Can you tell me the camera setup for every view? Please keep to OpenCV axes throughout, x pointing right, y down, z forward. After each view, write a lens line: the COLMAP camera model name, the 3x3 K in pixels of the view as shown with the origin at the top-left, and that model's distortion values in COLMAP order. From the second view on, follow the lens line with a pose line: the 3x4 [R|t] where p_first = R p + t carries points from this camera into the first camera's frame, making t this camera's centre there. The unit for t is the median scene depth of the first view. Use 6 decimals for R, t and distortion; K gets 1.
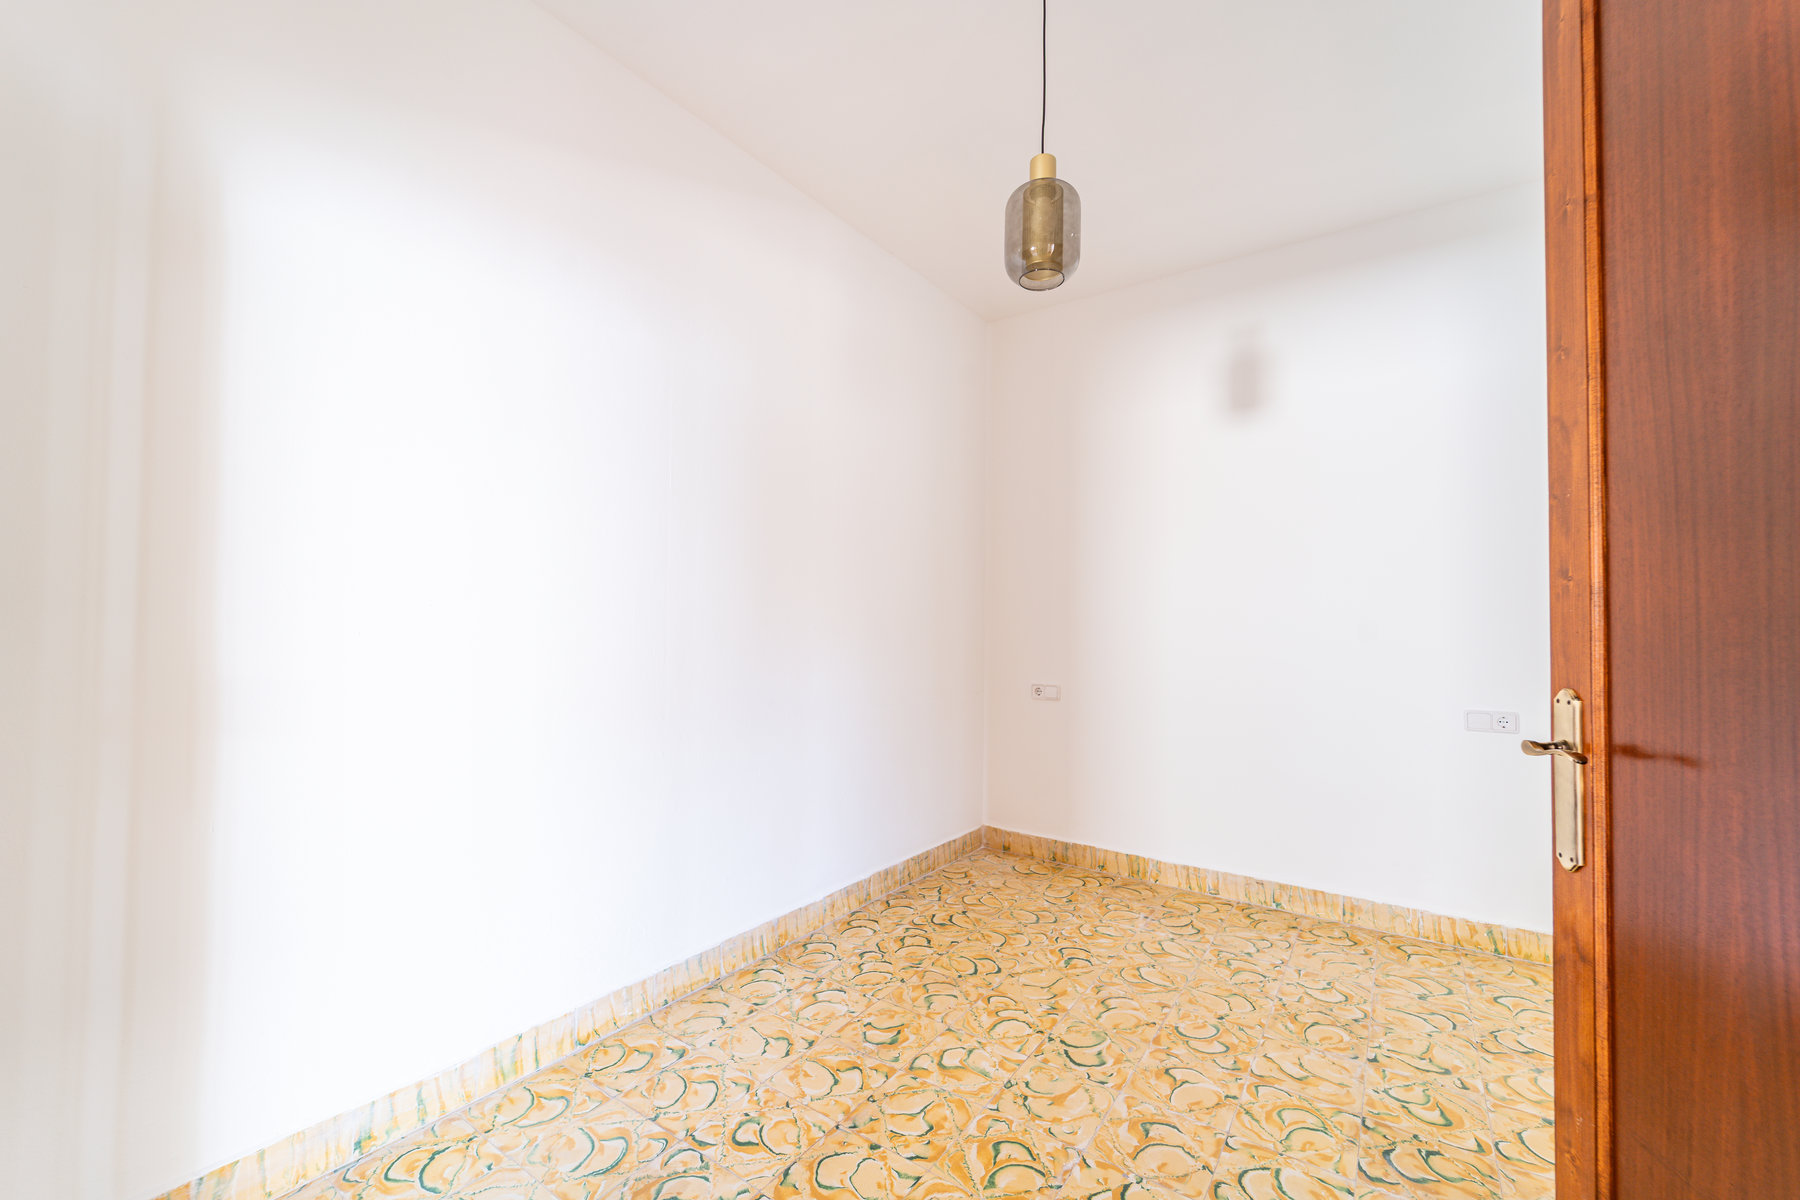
lens RADIAL K [[715.8, 0, 900.0], [0, 715.8, 600.0], [0, 0, 1]] dist [-0.000020, -0.000396]
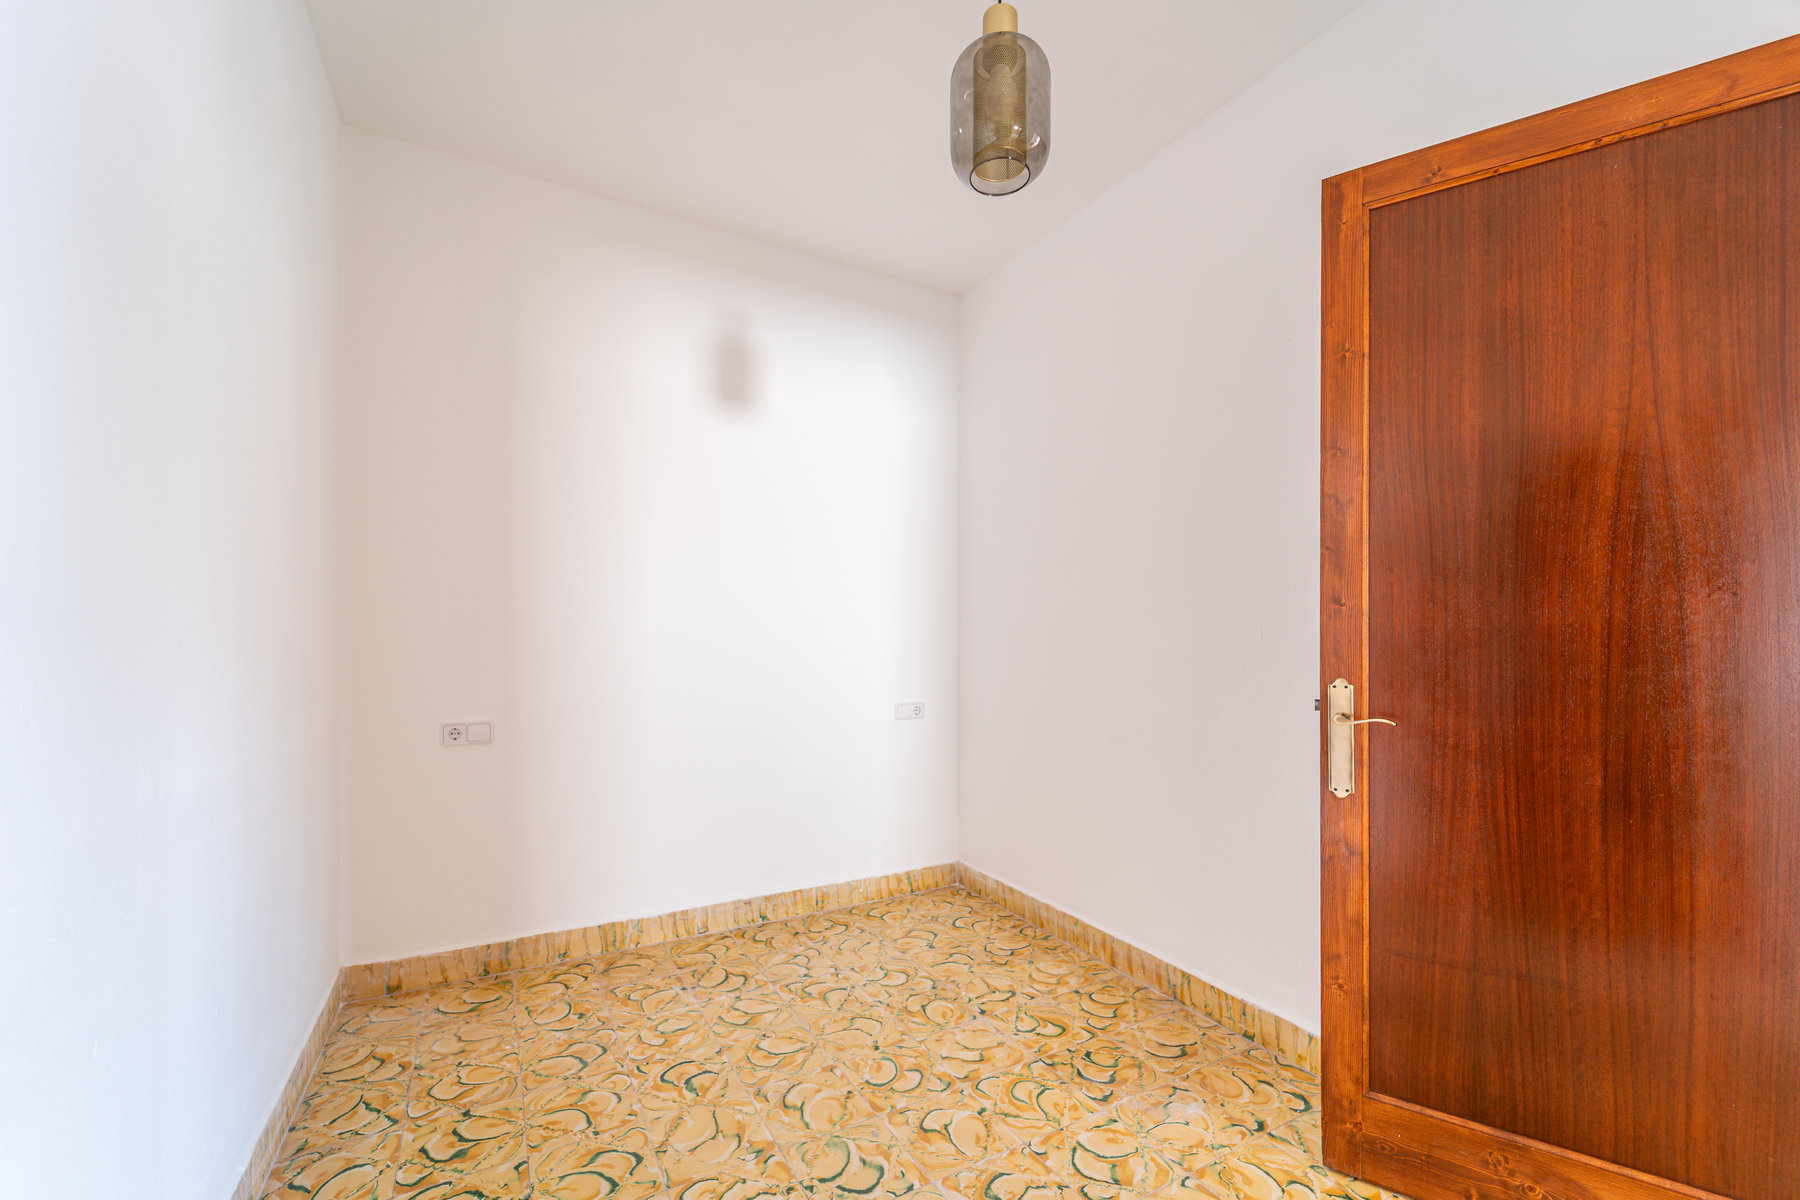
lens RADIAL K [[734.6, 0, 897.9], [0, 734.6, 632.5], [0, 0, 1]] dist [0.002719, -0.000071]
pose [[0.436273, -0.002893, 0.899810, -0.352855], [-0.029261, 0.999420, 0.017400, 0.011958], [-0.899339, -0.033920, 0.435935, 0.479435]]
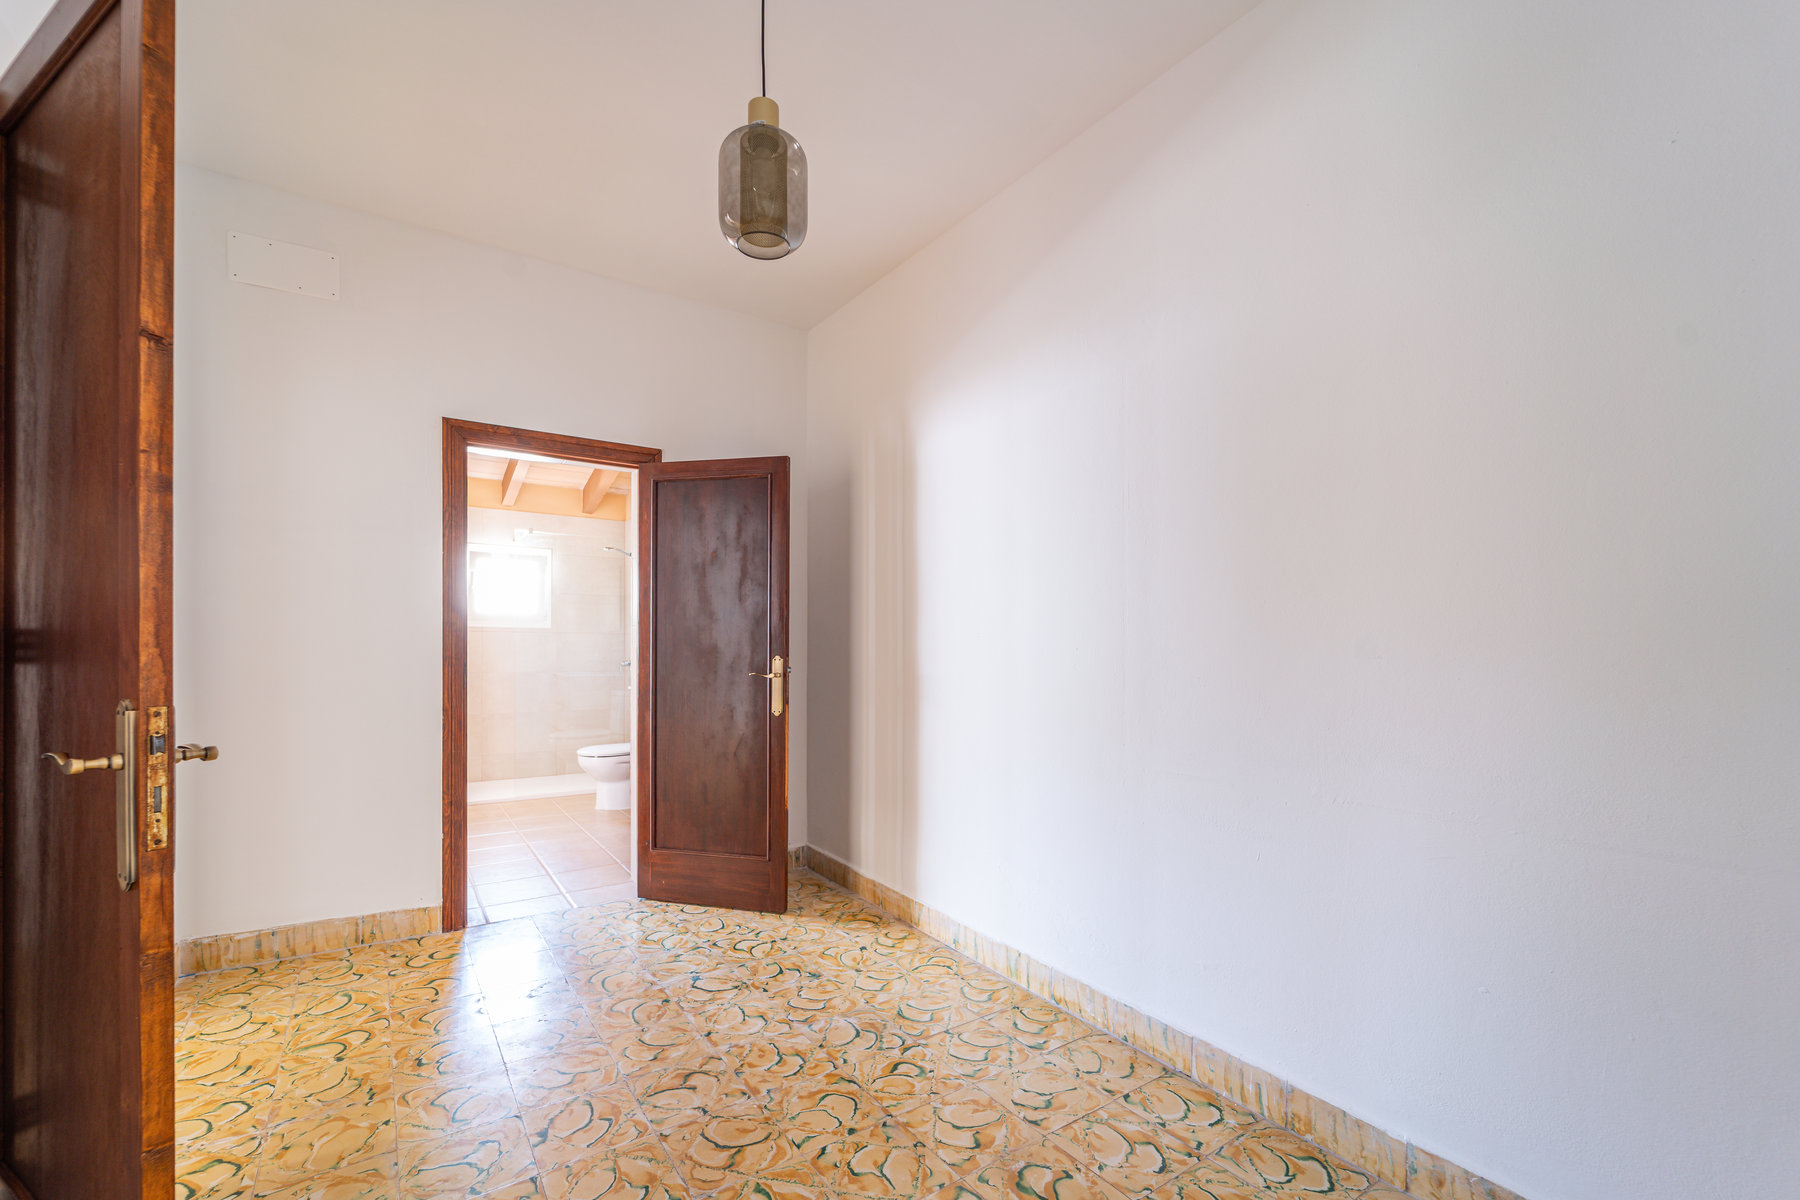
lens RADIAL K [[742.5, 0, 899.6], [0, 742.5, 634.2], [0, 0, 1]] dist [0.002728, -0.000253]
pose [[-0.331130, -0.028958, -0.943141, 0.632853], [0.018342, 0.999143, -0.037117, 0.043011], [0.943407, -0.029590, -0.330315, 0.916120]]
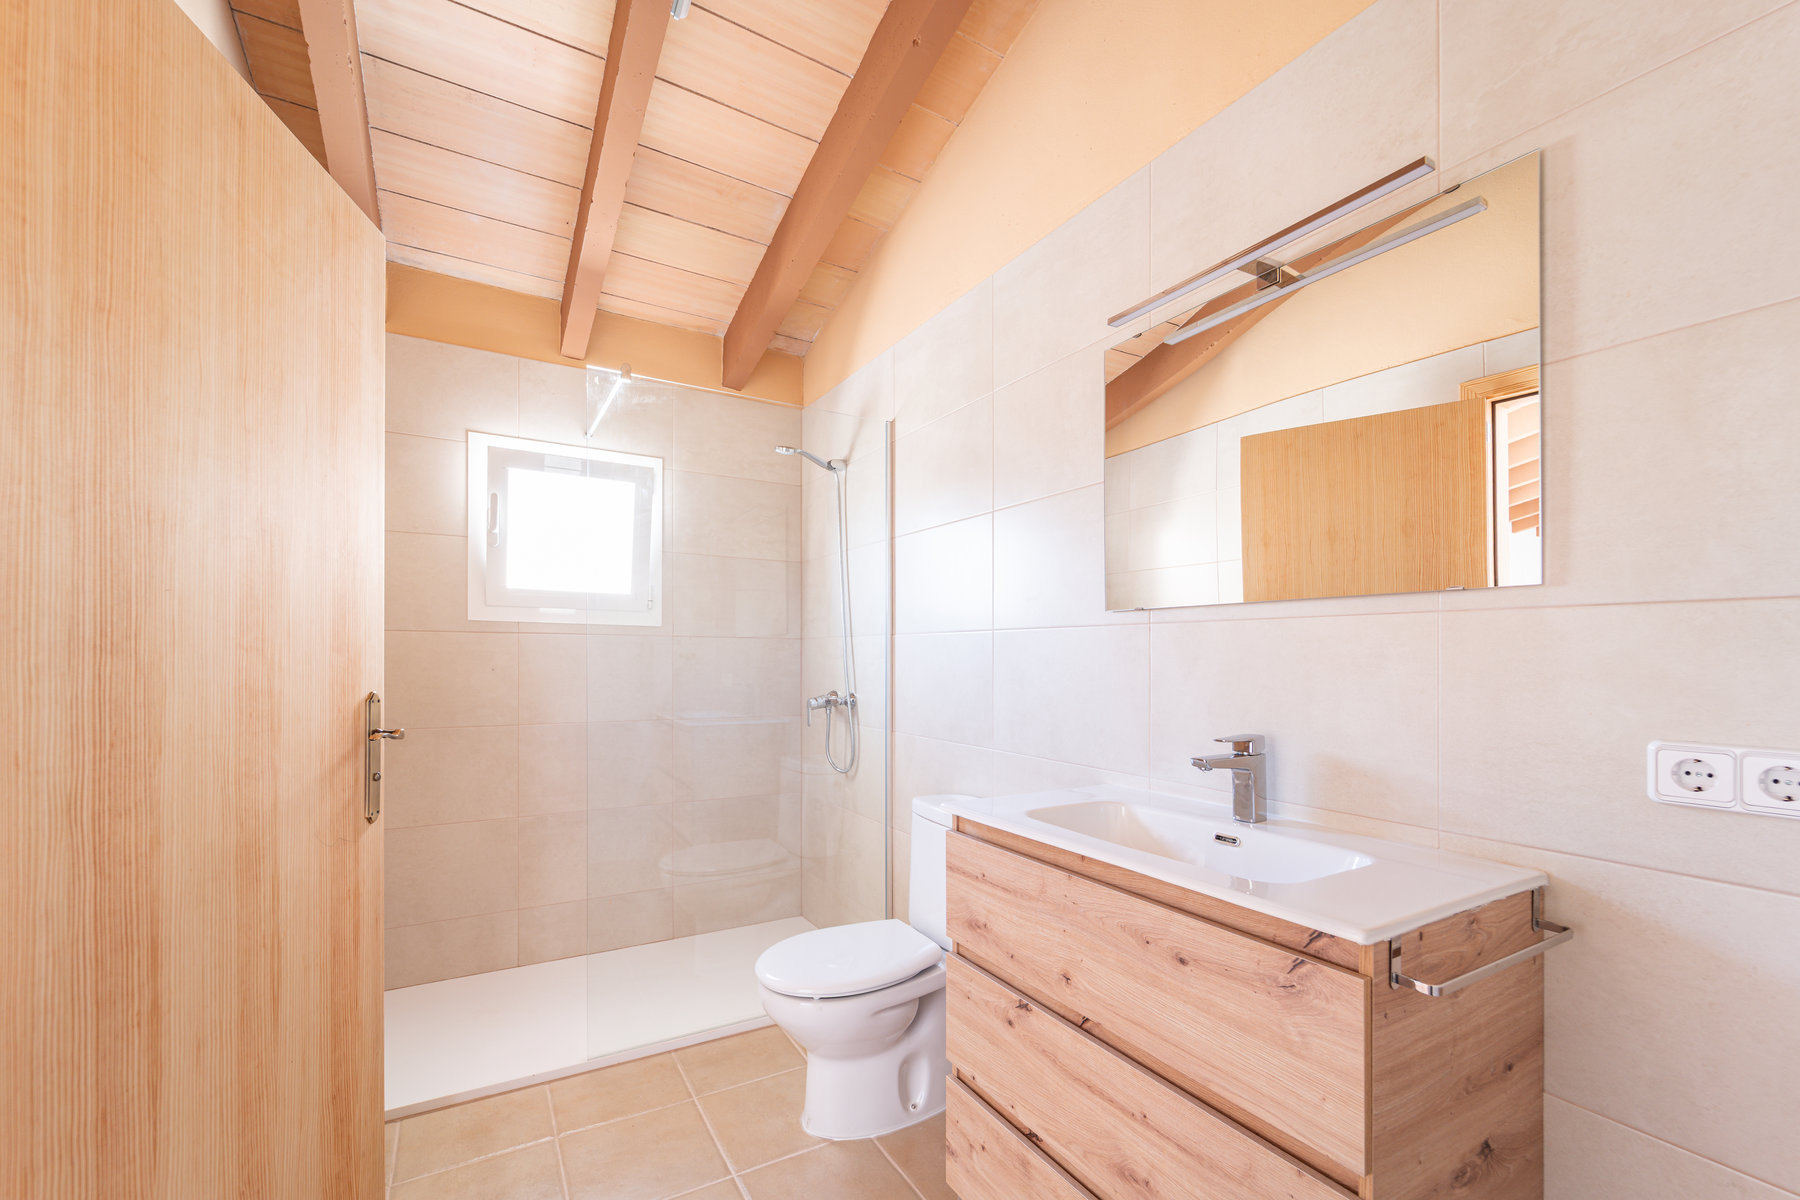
lens RADIAL K [[733.6, 0, 903.6], [0, 733.6, 653.7], [0, 0, 1]] dist [0.000314, -0.000186]
pose [[-0.404656, -0.021498, -0.914216, -0.370739], [0.016109, 0.999401, -0.030632, -0.006489], [0.914327, -0.027123, -0.404067, -0.131802]]
